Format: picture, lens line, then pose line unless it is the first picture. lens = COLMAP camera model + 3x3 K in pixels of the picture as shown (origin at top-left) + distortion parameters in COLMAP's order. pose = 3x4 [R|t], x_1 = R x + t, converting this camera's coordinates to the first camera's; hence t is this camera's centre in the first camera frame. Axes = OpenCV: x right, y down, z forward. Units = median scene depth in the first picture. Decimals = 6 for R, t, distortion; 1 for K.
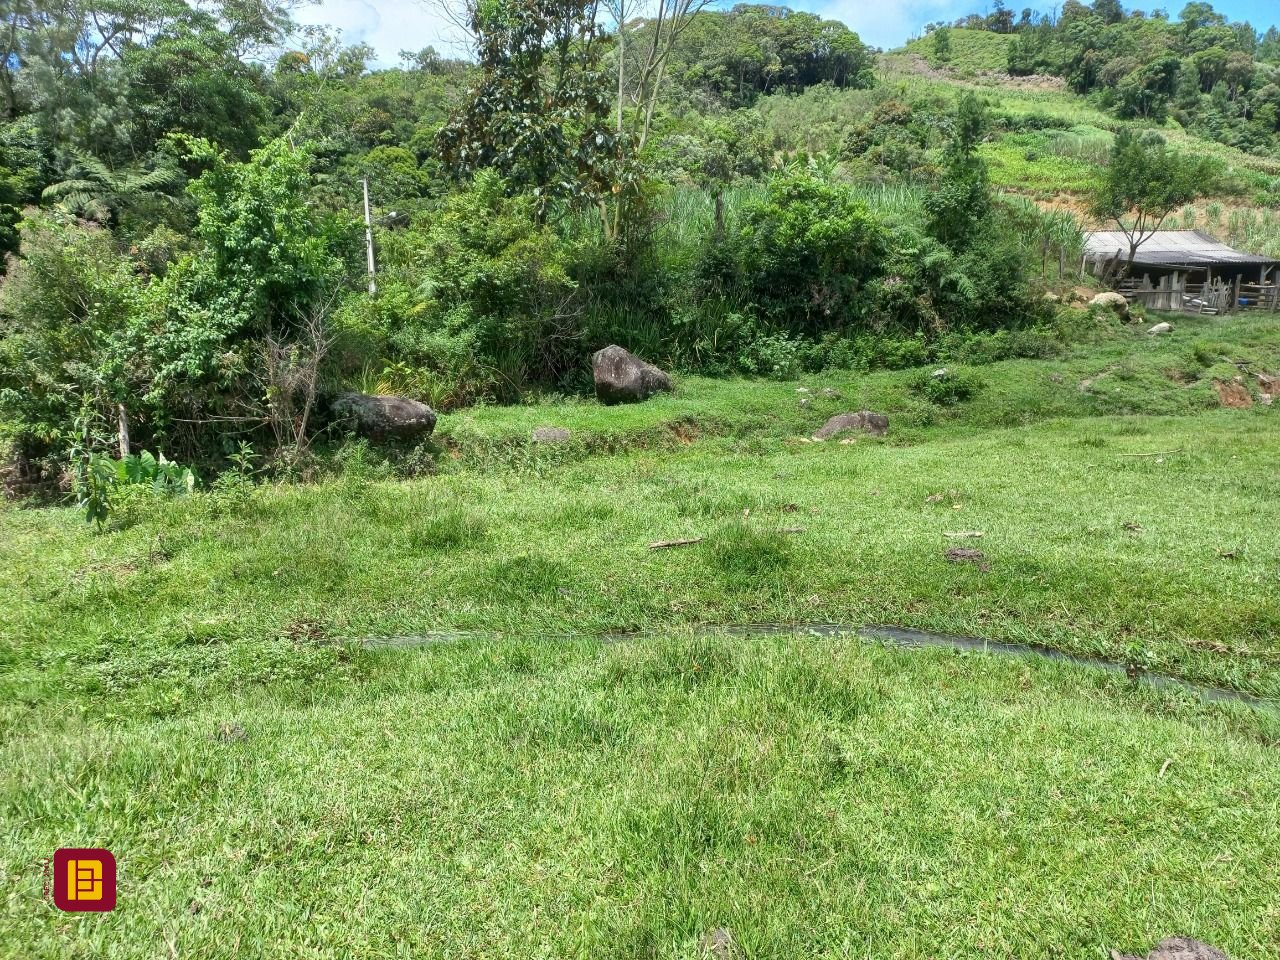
lens RADIAL K [[950.5, 0, 647.0], [0, 950.5, 484.9], [0, 0, 1]] dist [0.032974, -0.022264]
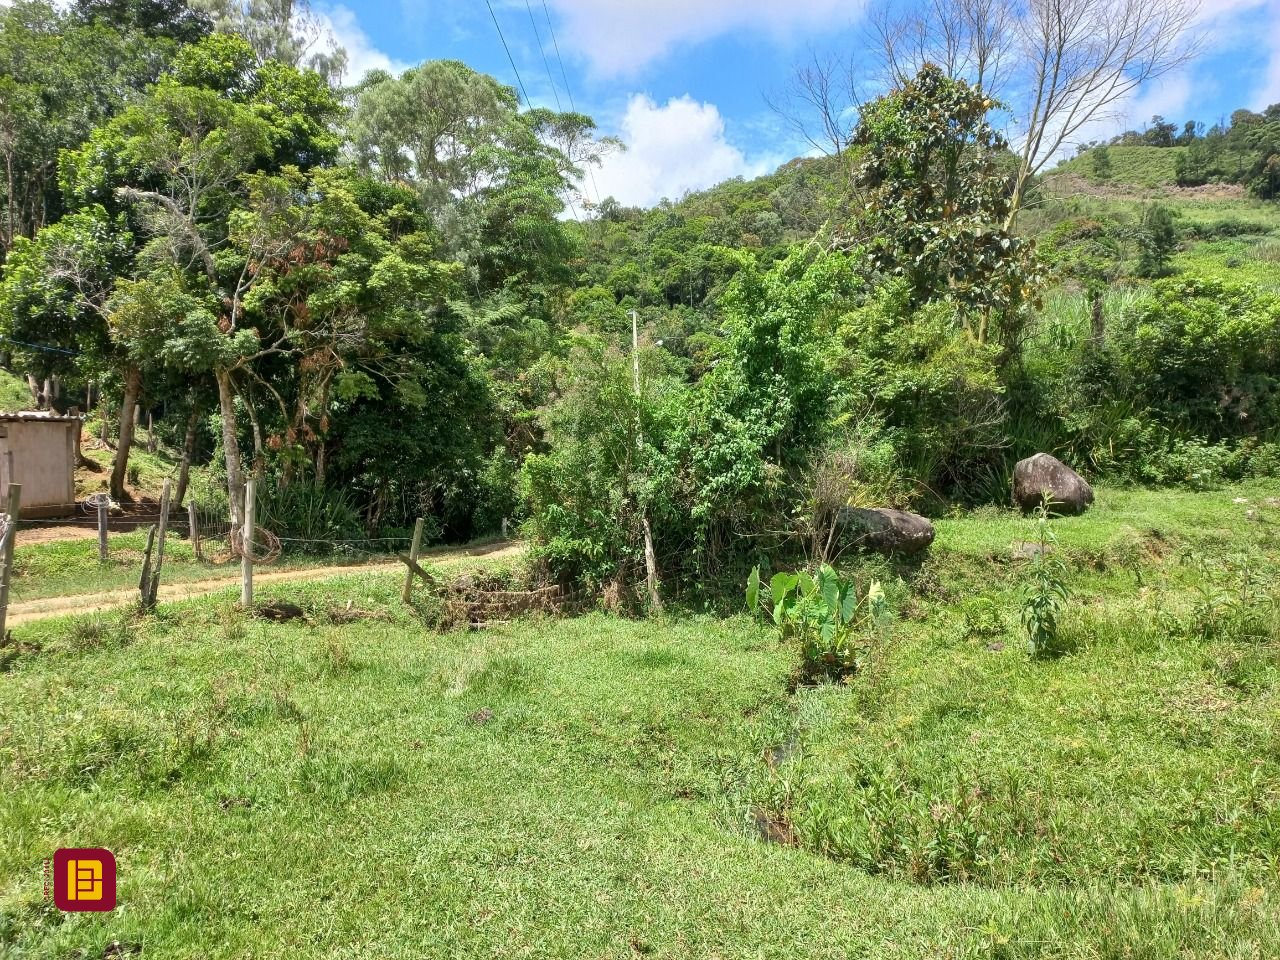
lens RADIAL K [[950.5, 0, 646.2], [0, 950.5, 489.1], [0, 0, 1]] dist [0.032974, -0.022264]
pose [[0.987805, -0.019405, -0.154483, -0.229862], [-0.000349, 0.991924, -0.126832, 0.004134], [0.155697, 0.125340, 0.979821, 0.029313]]
